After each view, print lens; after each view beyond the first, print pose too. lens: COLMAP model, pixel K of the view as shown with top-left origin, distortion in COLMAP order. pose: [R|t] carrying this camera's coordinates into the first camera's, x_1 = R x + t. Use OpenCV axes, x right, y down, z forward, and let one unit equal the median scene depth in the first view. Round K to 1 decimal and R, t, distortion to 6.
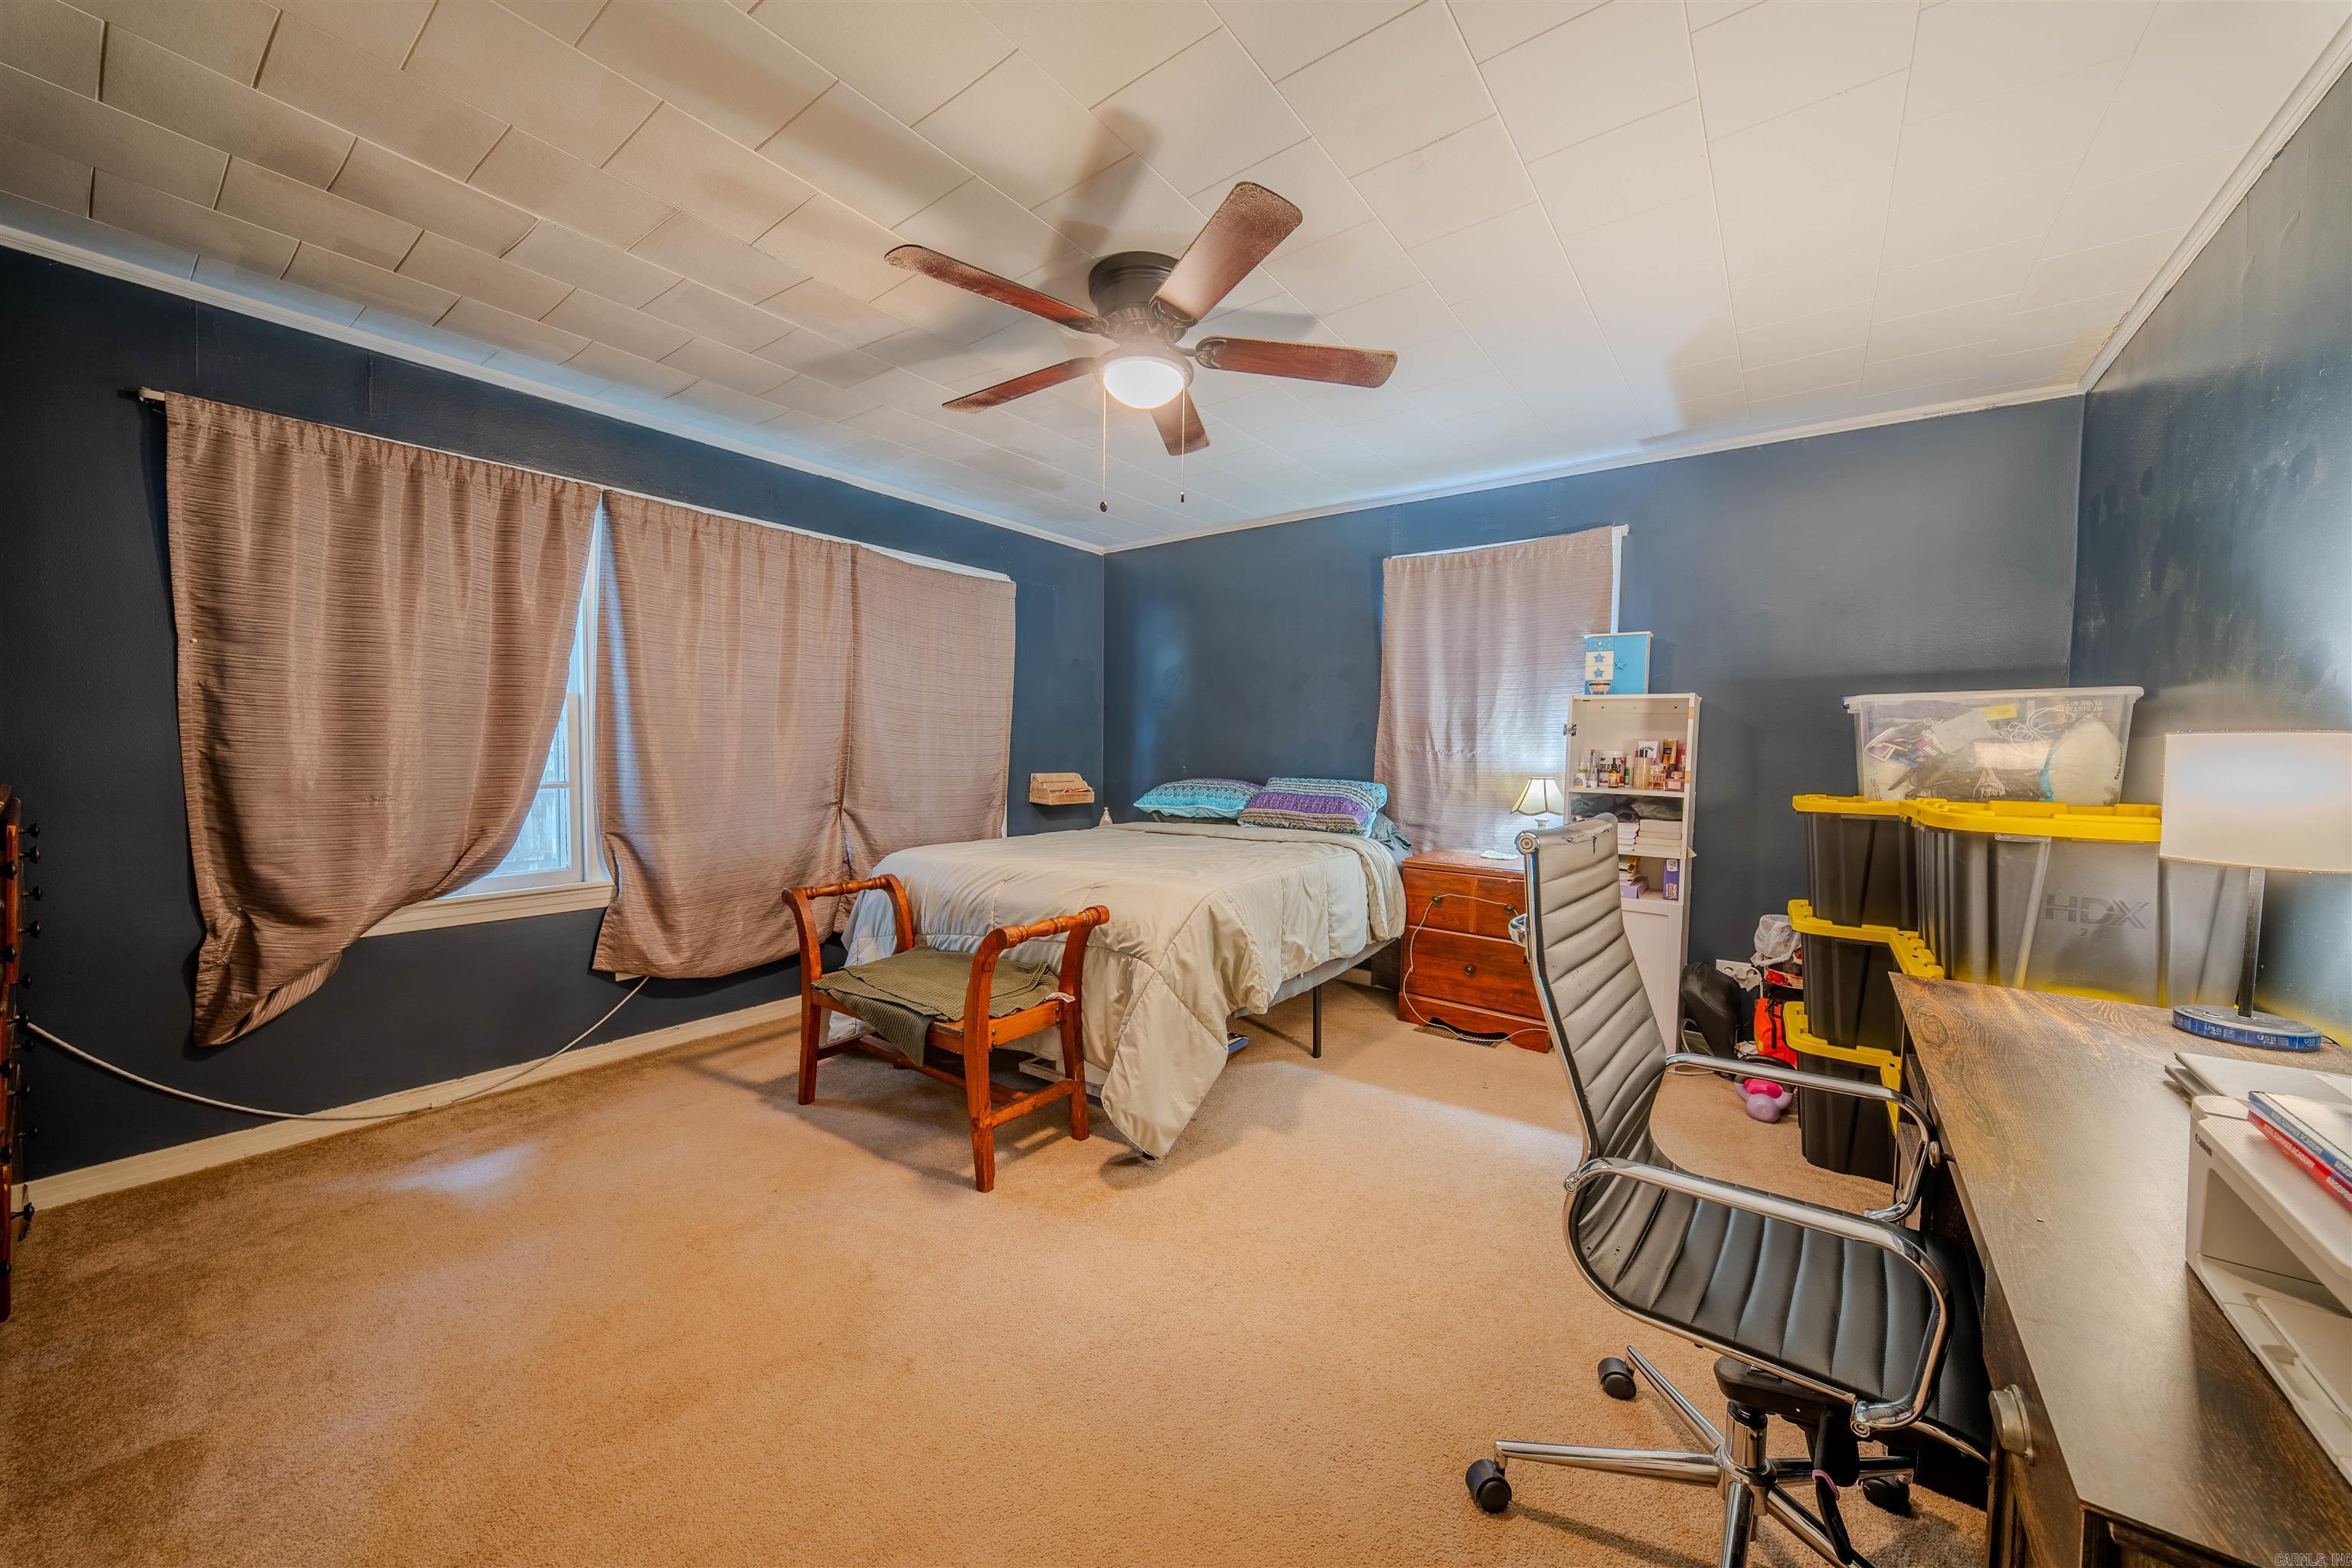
lens RADIAL K [[830.5, 0, 1181.6], [0, 830.5, 769.3], [0, 0, 1]] dist [-0.006292, -0.001612]
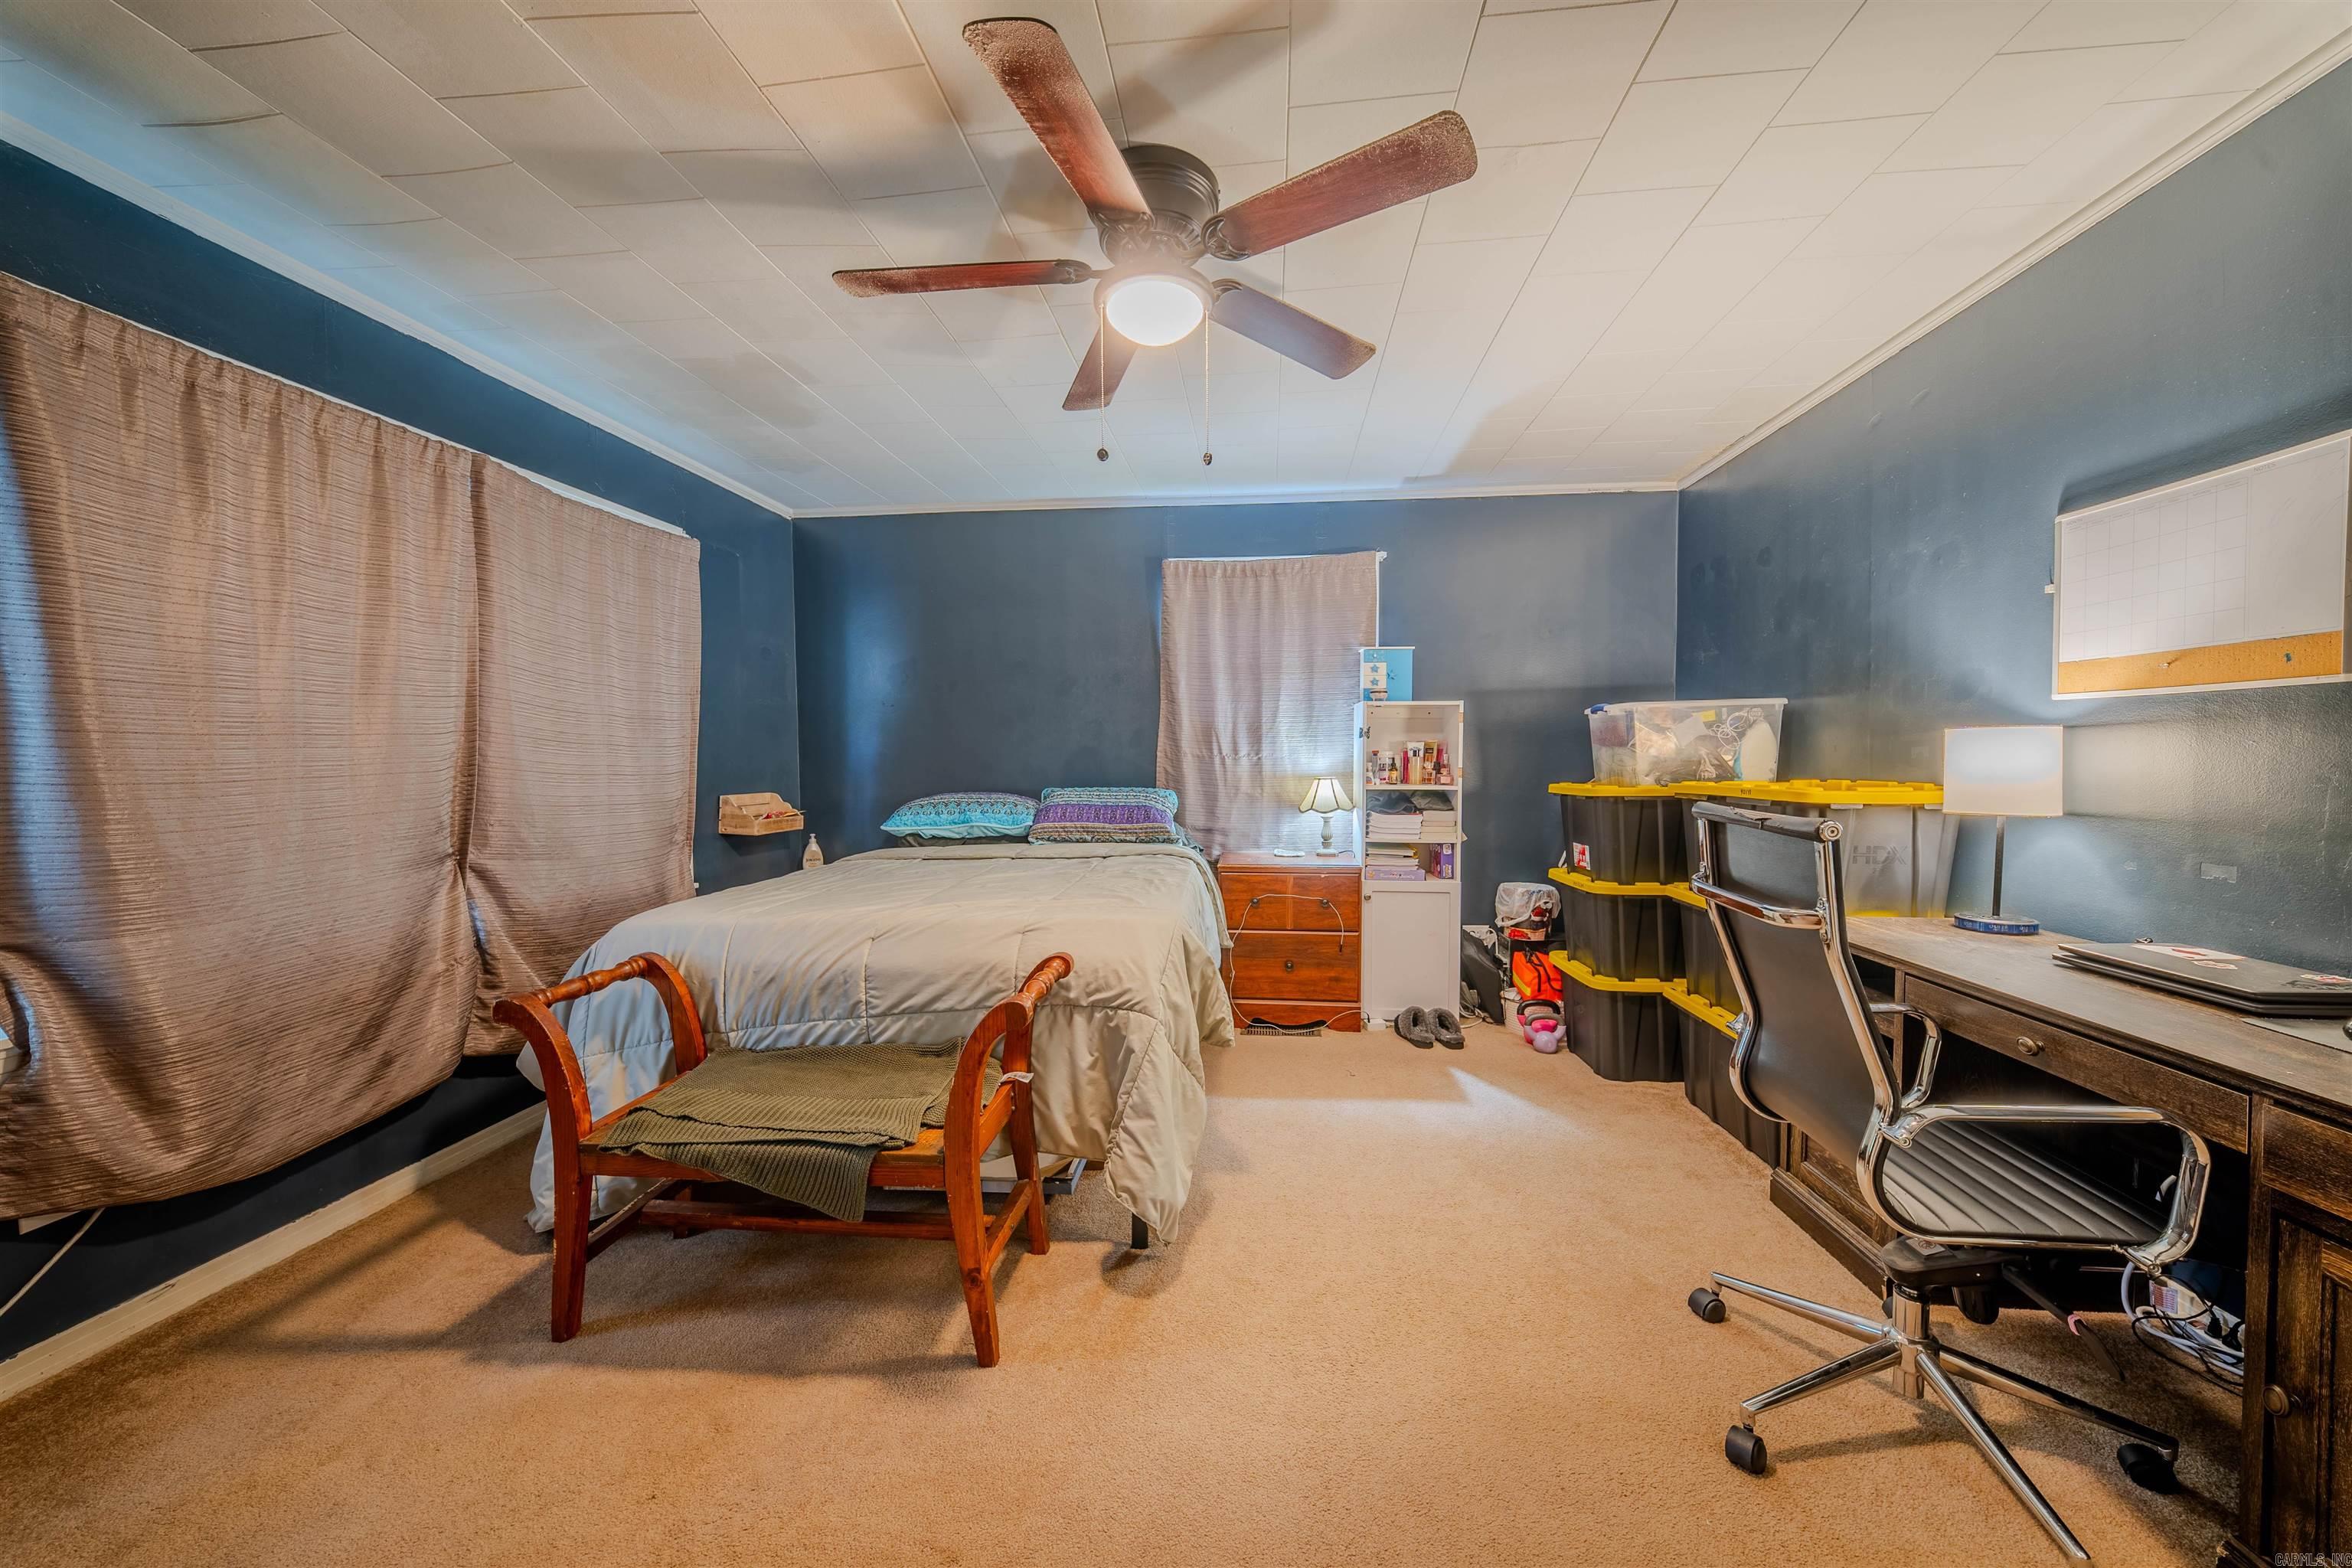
lens RADIAL K [[830.5, 0, 1193.4], [0, 830.5, 774.0], [0, 0, 1]] dist [-0.006292, -0.001612]
pose [[0.855468, -0.031049, 0.516924, -0.299106], [0.033076, 0.999439, 0.005294, -0.006595], [-0.516798, 0.012569, 0.856015, 0.185177]]
